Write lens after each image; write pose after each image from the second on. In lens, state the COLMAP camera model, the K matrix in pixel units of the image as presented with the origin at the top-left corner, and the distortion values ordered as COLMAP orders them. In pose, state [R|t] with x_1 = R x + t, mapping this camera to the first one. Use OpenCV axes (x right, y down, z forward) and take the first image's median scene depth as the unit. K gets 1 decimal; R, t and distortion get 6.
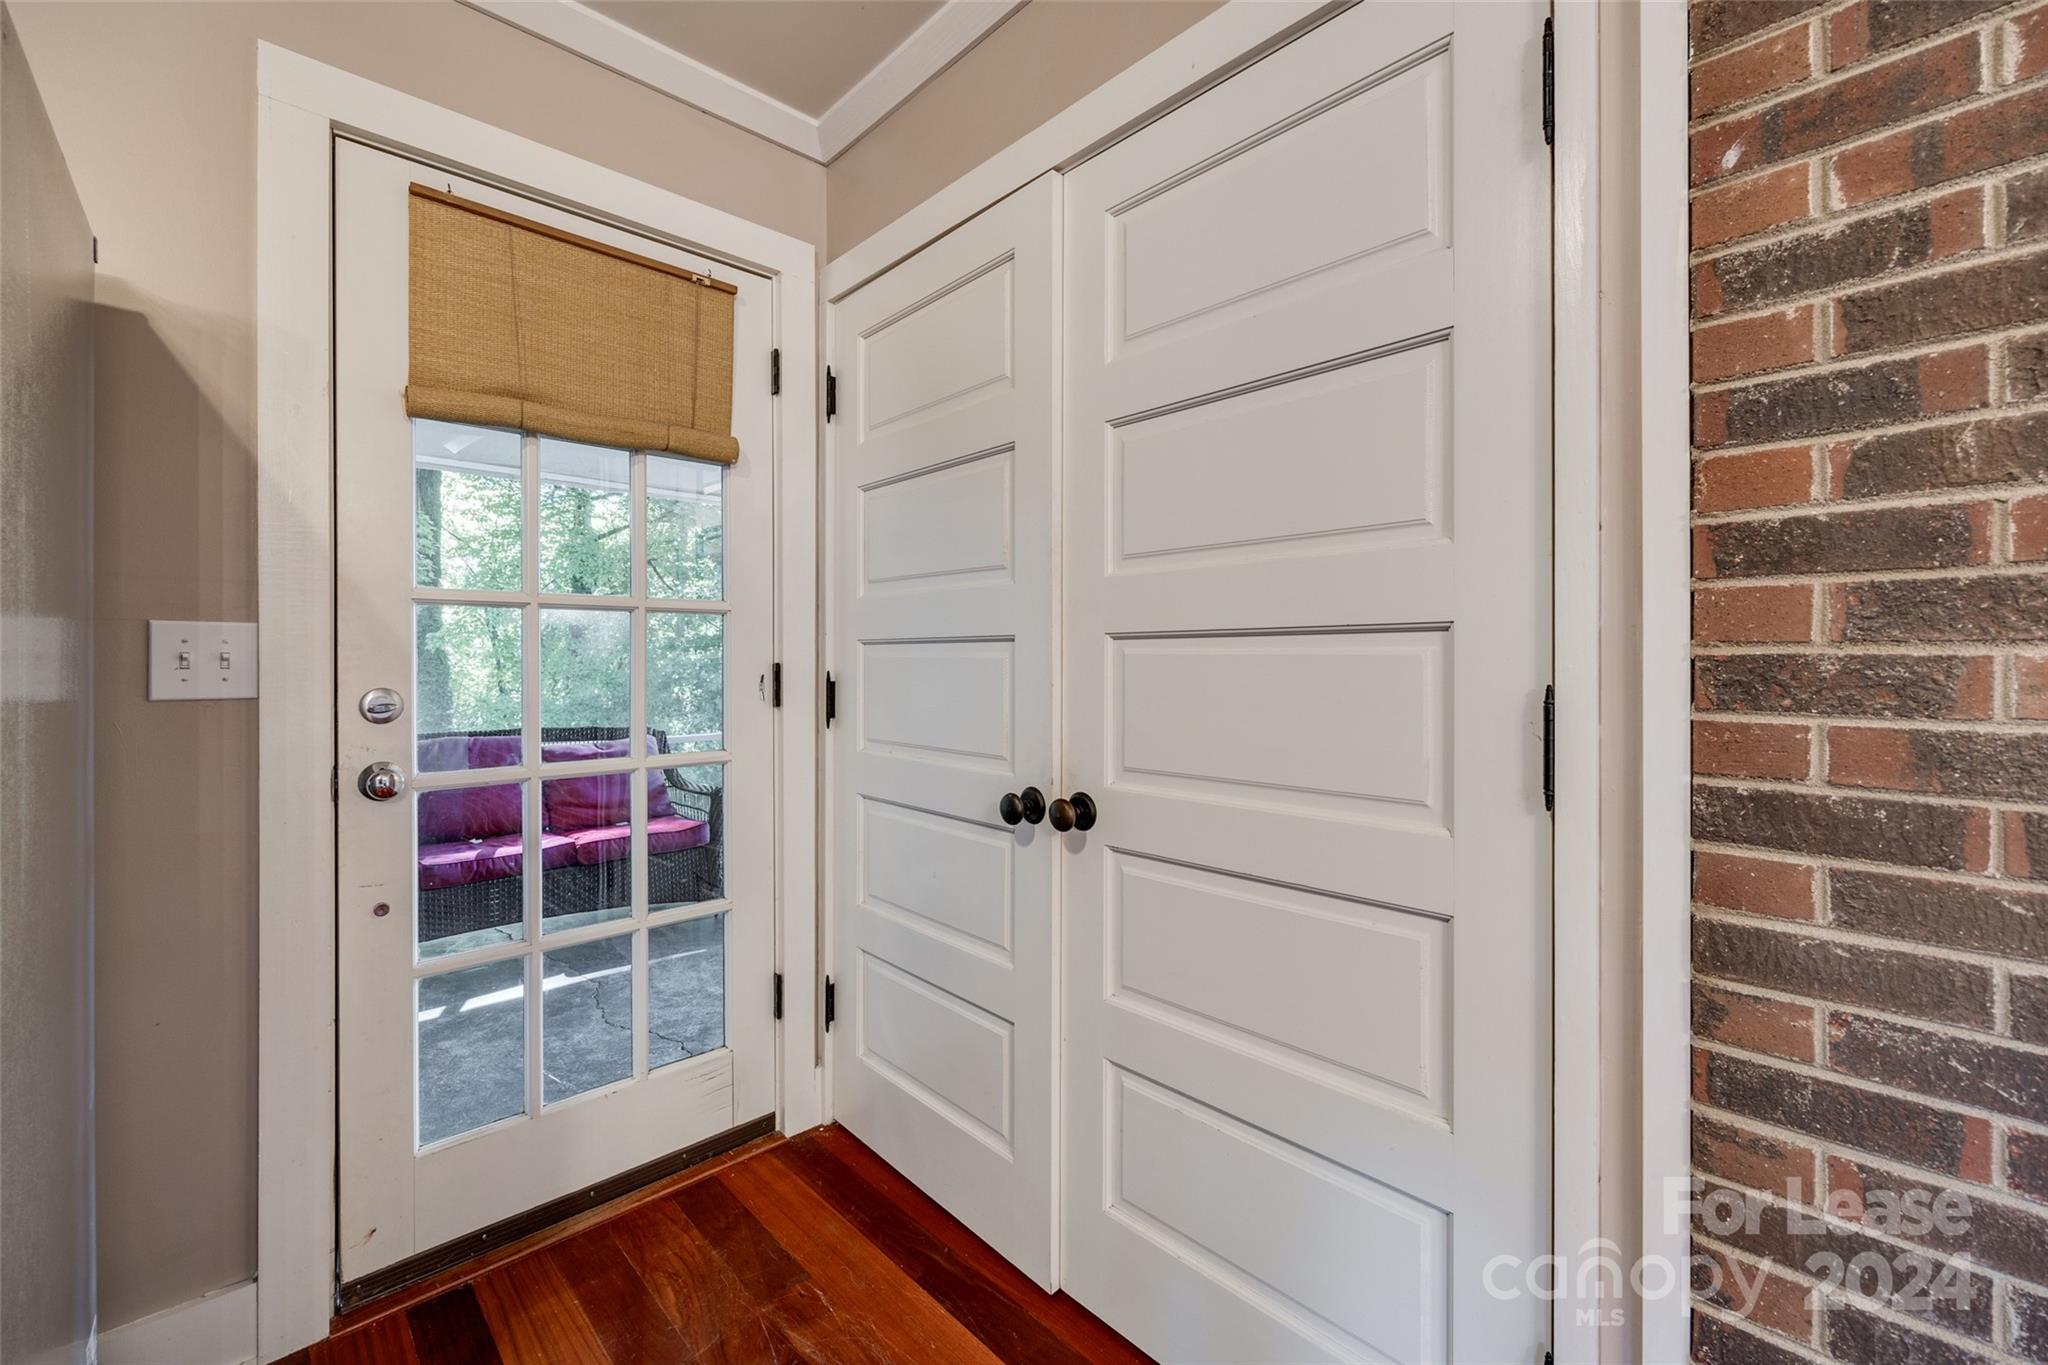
lens RADIAL K [[830.5, 0, 1022.7], [0, 830.5, 674.8], [0, 0, 1]] dist [-0.002148, 0.000056]
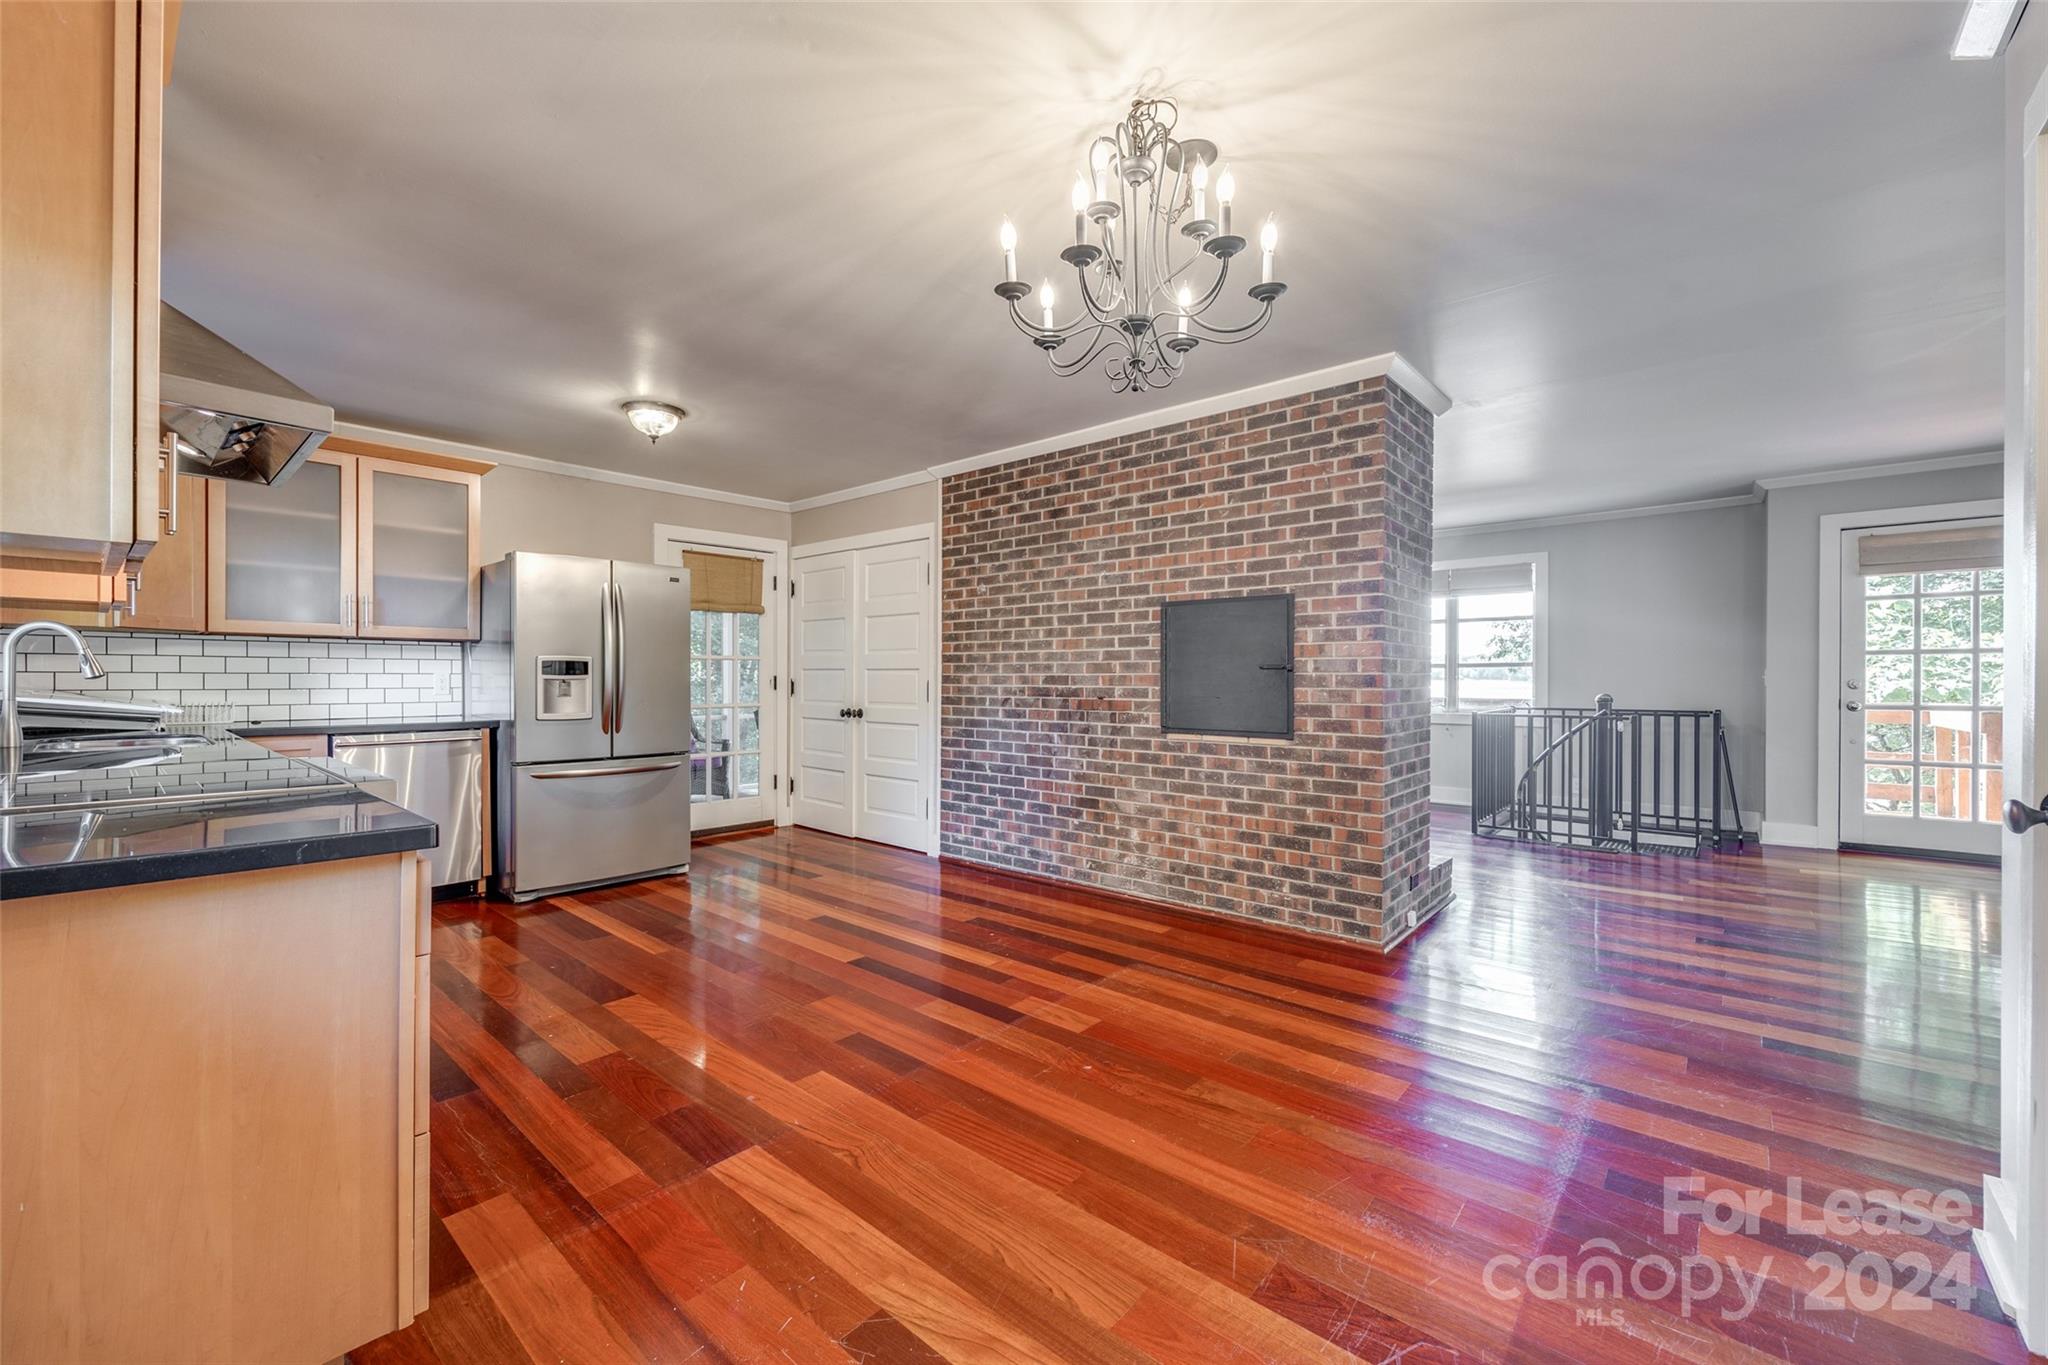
lens RADIAL K [[830.5, 0, 1012.6], [0, 830.5, 678.5], [0, 0, 1]] dist [-0.002148, 0.000056]
pose [[0.997278, -0.001006, 0.073727, 0.440018], [0.001400, 0.999985, -0.005294, 0.017497], [-0.073721, 0.005383, 0.997264, -2.633506]]
